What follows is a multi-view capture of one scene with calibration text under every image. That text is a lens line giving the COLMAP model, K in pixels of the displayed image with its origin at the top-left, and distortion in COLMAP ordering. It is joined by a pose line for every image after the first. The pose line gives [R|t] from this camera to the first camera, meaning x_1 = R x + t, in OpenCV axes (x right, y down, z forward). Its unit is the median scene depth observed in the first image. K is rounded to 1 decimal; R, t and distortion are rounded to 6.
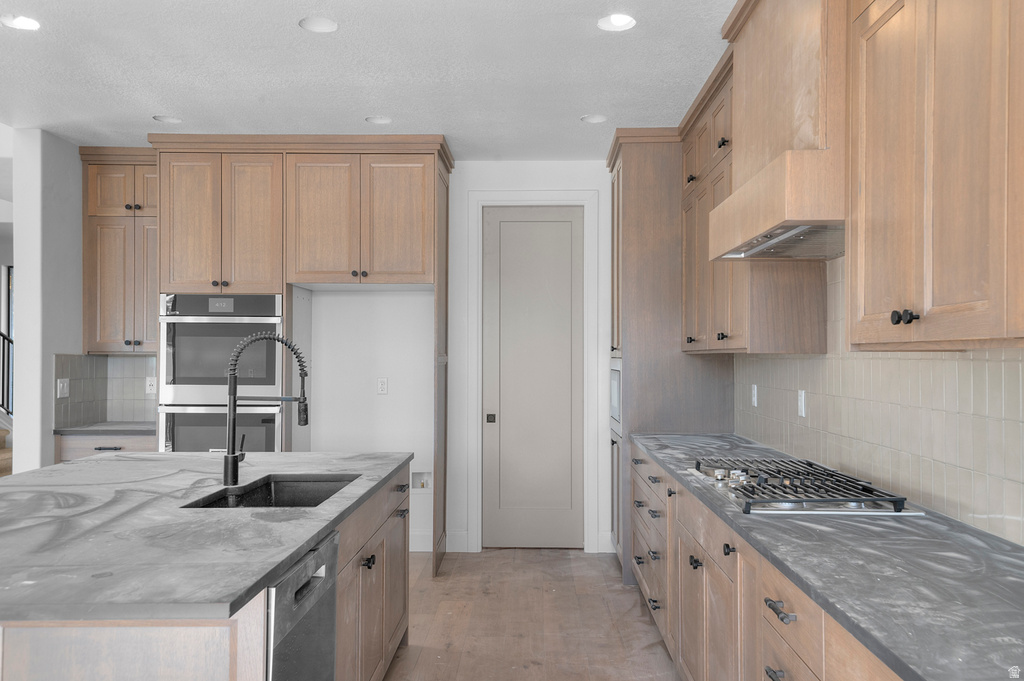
lens RADIAL K [[852.5, 0, 512.5], [0, 852.5, 345.4], [0, 0, 1]] dist [0.026914, 0.011084]
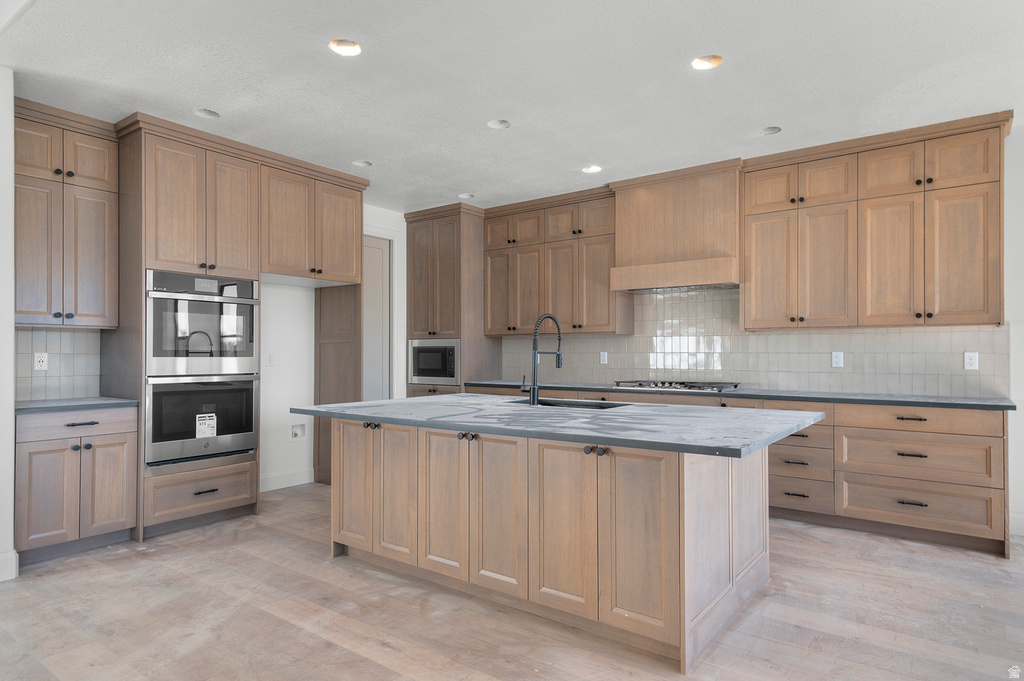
lens RADIAL K [[592.3, 0, 512.9], [0, 592.3, 350.9], [0, 0, 1]] dist [0.007037, 0.000259]
pose [[0.576062, -0.000805, 0.817405, -0.742083], [-0.009049, 0.999932, 0.007362, 0.028986], [-0.817356, -0.011637, 0.576016, 0.223275]]
